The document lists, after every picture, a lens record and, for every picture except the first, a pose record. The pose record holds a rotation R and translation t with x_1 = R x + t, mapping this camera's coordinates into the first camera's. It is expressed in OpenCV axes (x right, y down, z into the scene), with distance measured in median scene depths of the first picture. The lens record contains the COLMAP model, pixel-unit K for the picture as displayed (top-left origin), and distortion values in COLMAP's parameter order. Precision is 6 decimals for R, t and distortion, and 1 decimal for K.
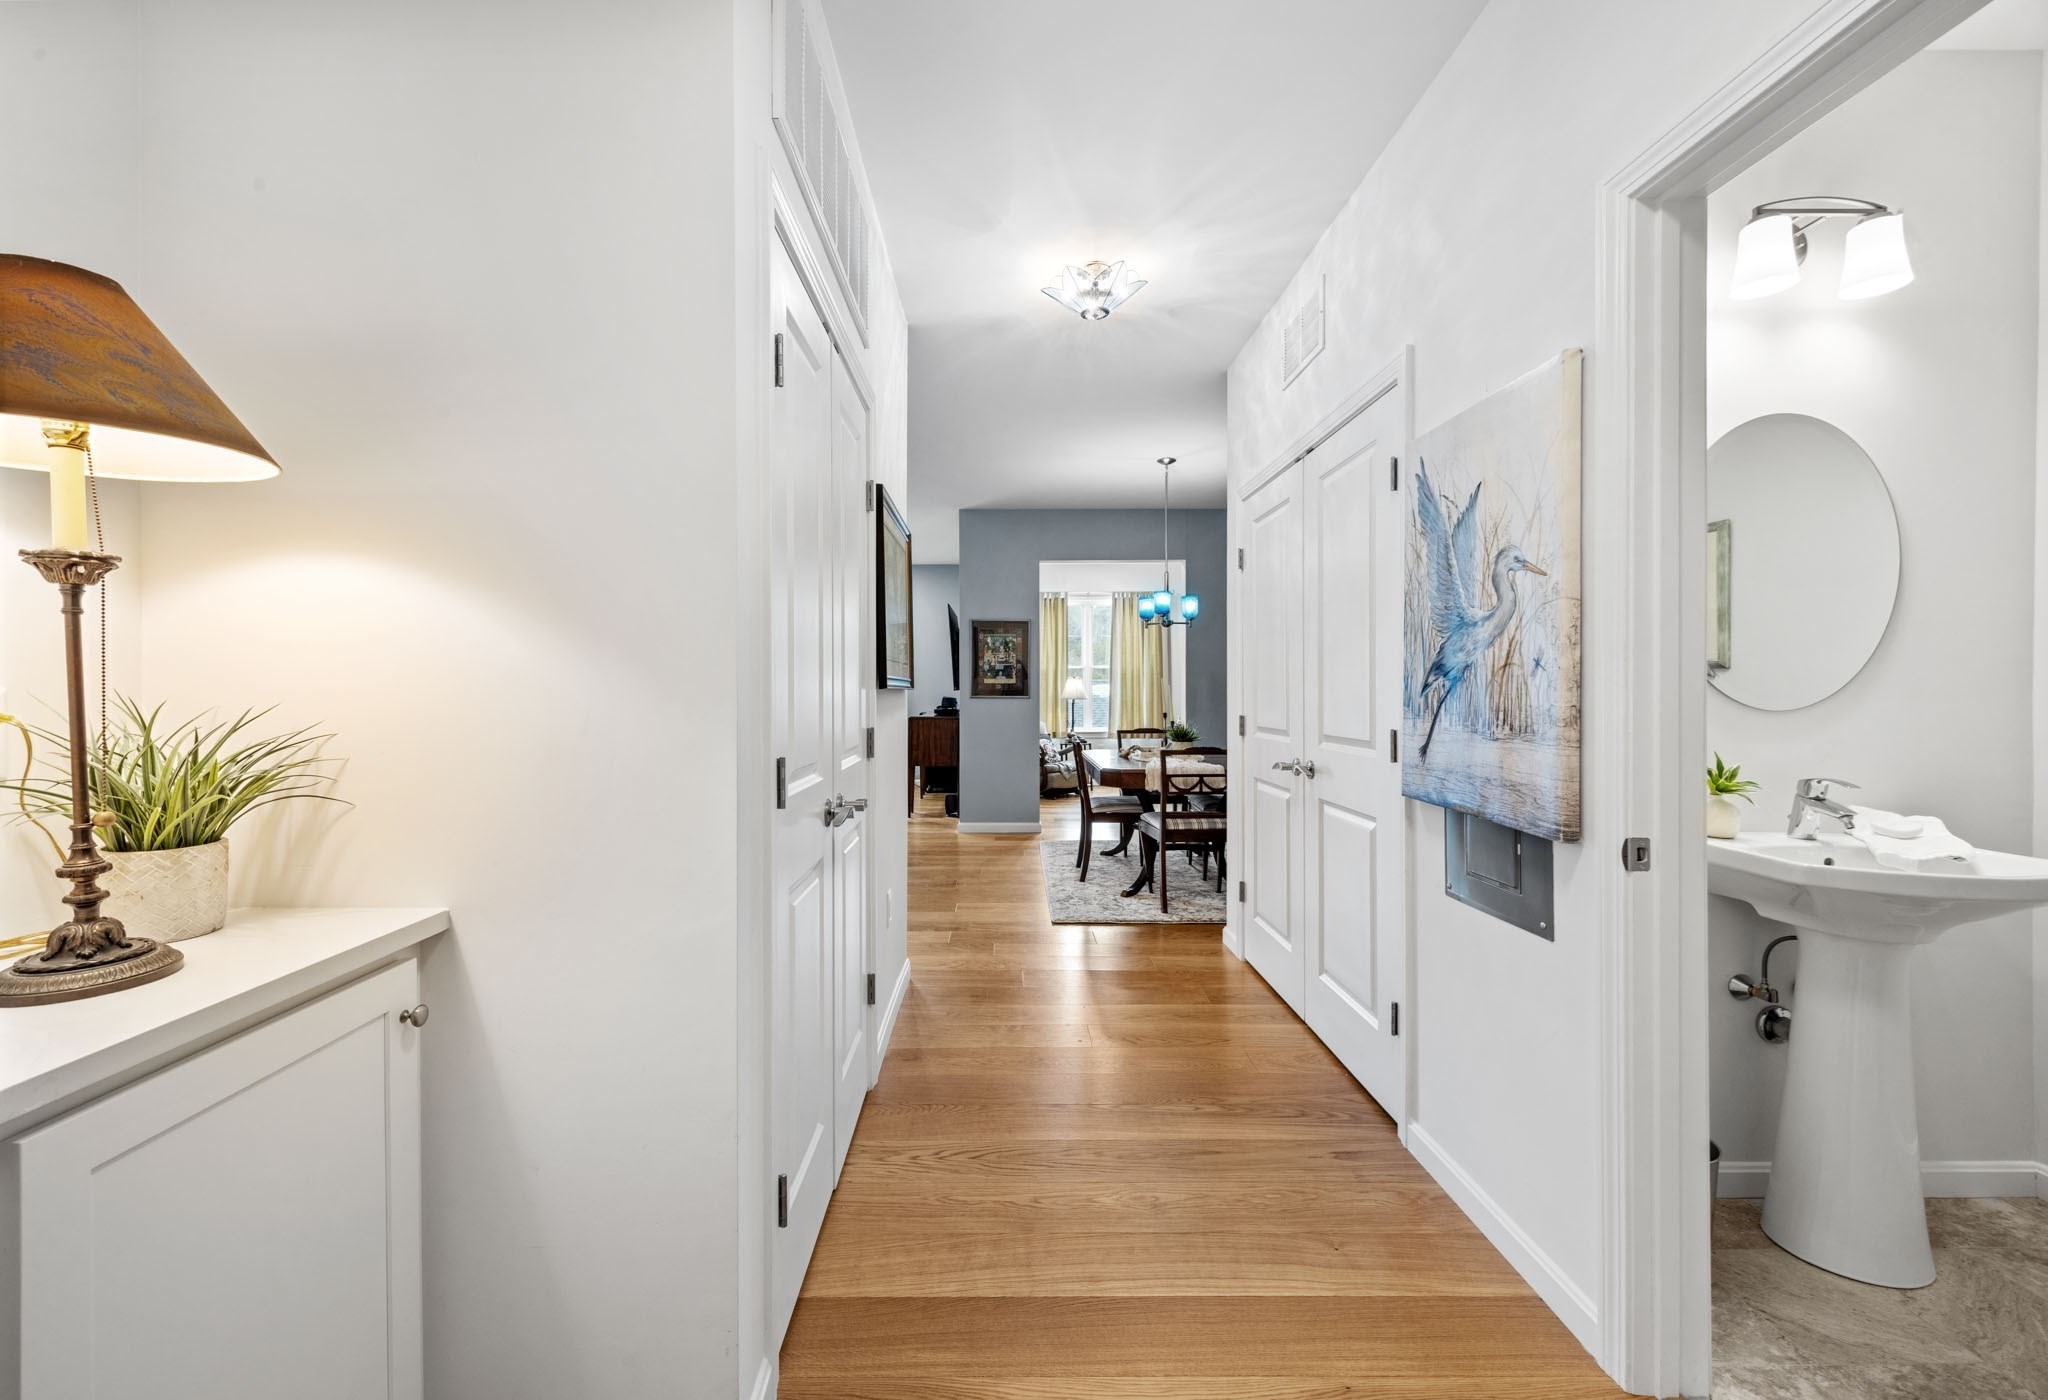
lens RADIAL K [[803.4, 0, 1010.8], [0, 803.4, 690.6], [0, 0, 1]] dist [-0.005332, -0.000007]
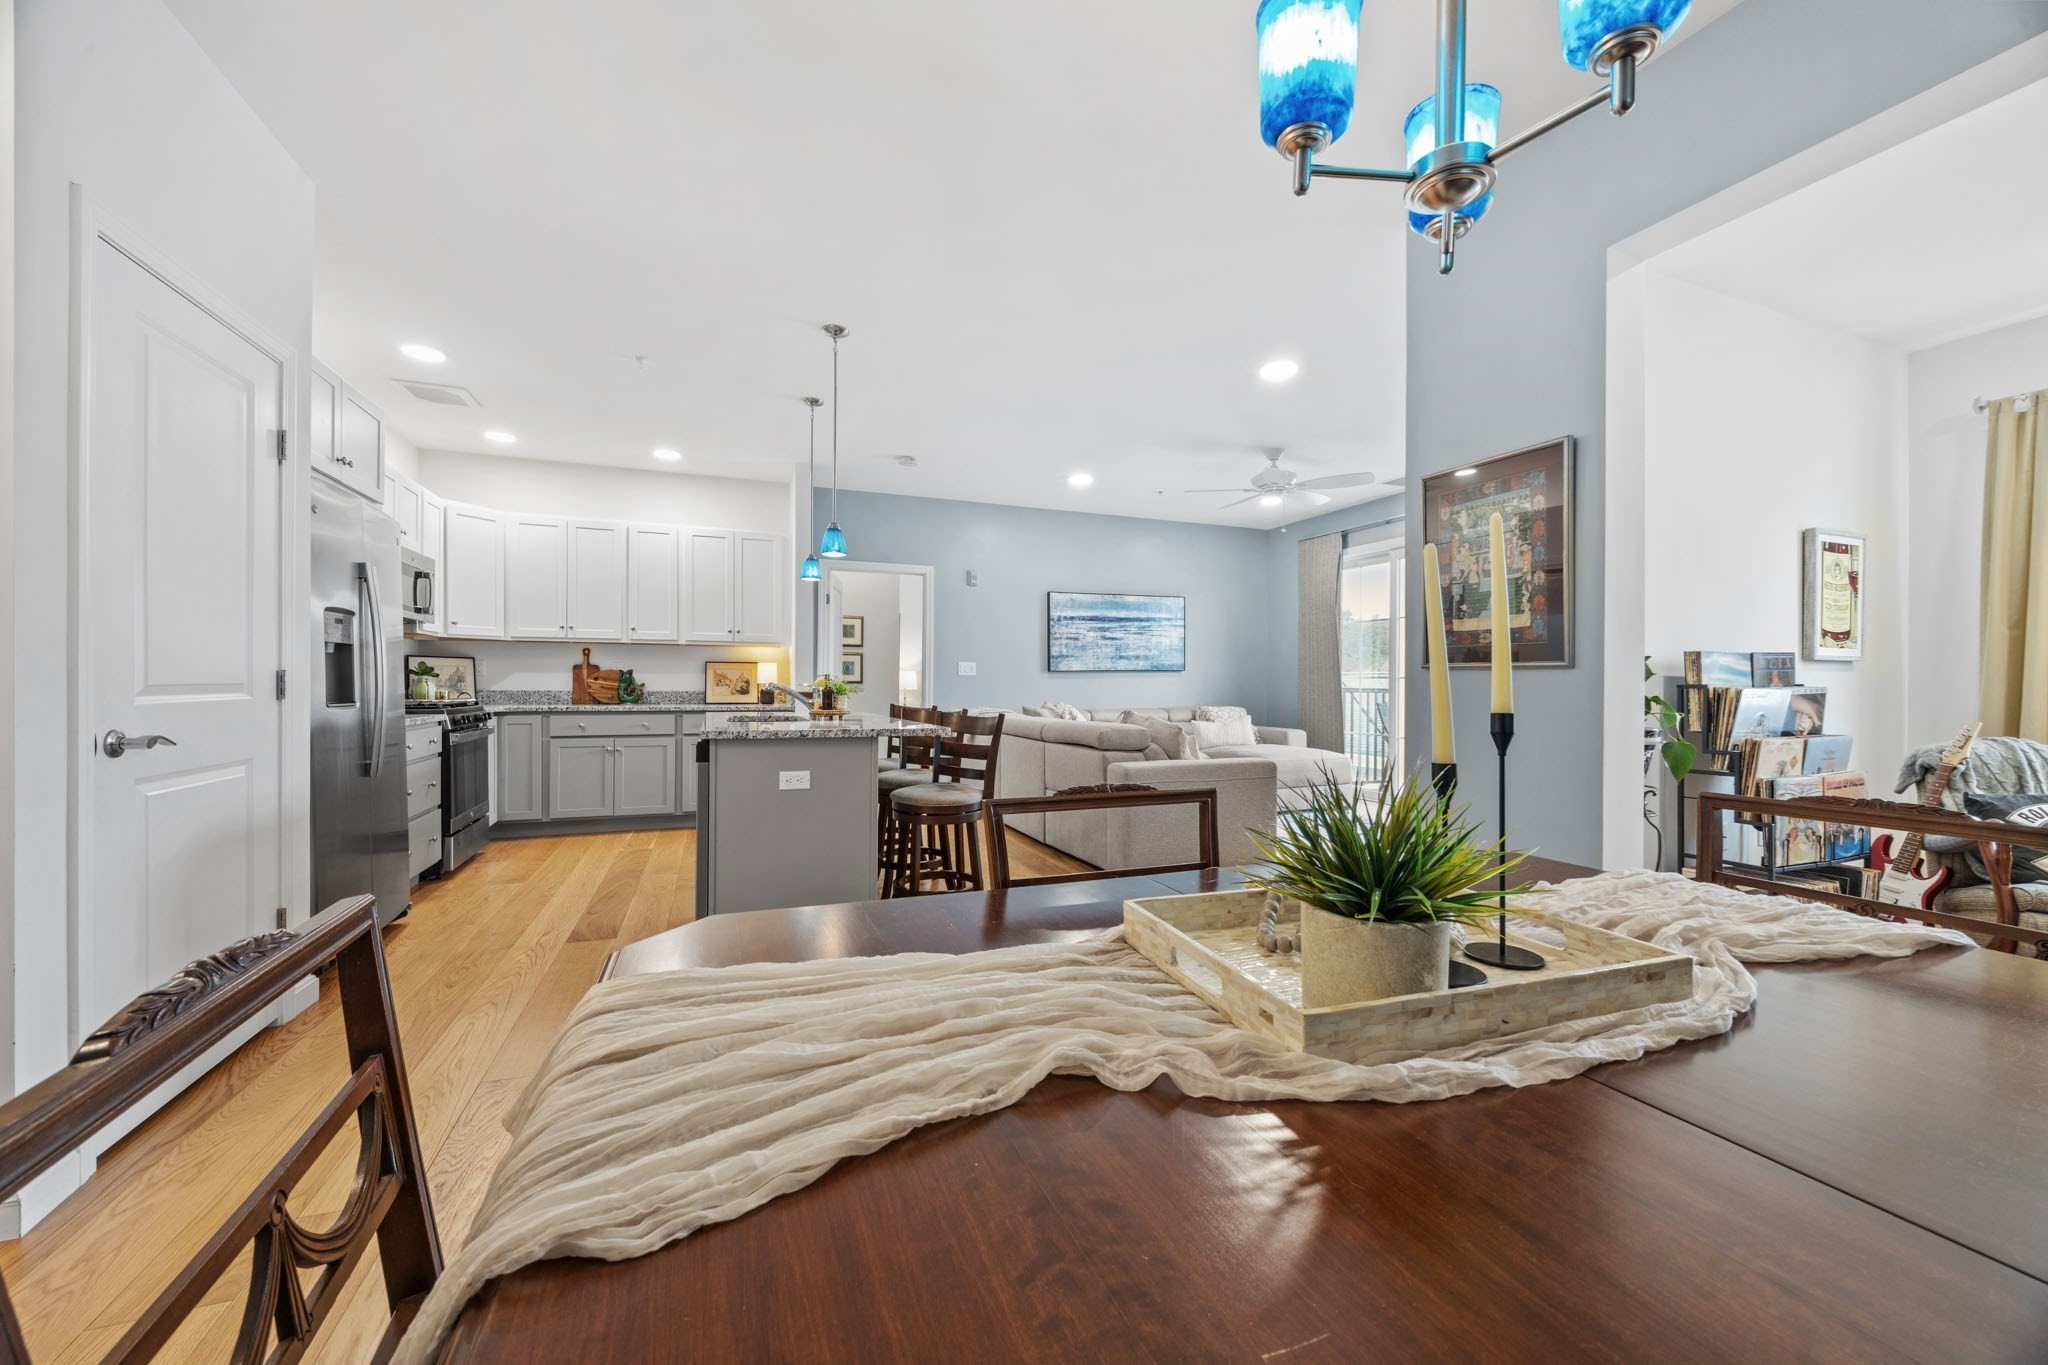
lens RADIAL K [[779.2, 0, 1023.5], [0, 779.2, 684.5], [0, 0, 1]] dist [-0.005305, -0.000313]
pose [[0.356149, -0.001581, -0.934428, 0.192749], [-0.005811, 0.999975, -0.003907, 0.015232], [0.934411, 0.006821, 0.356131, 0.515897]]
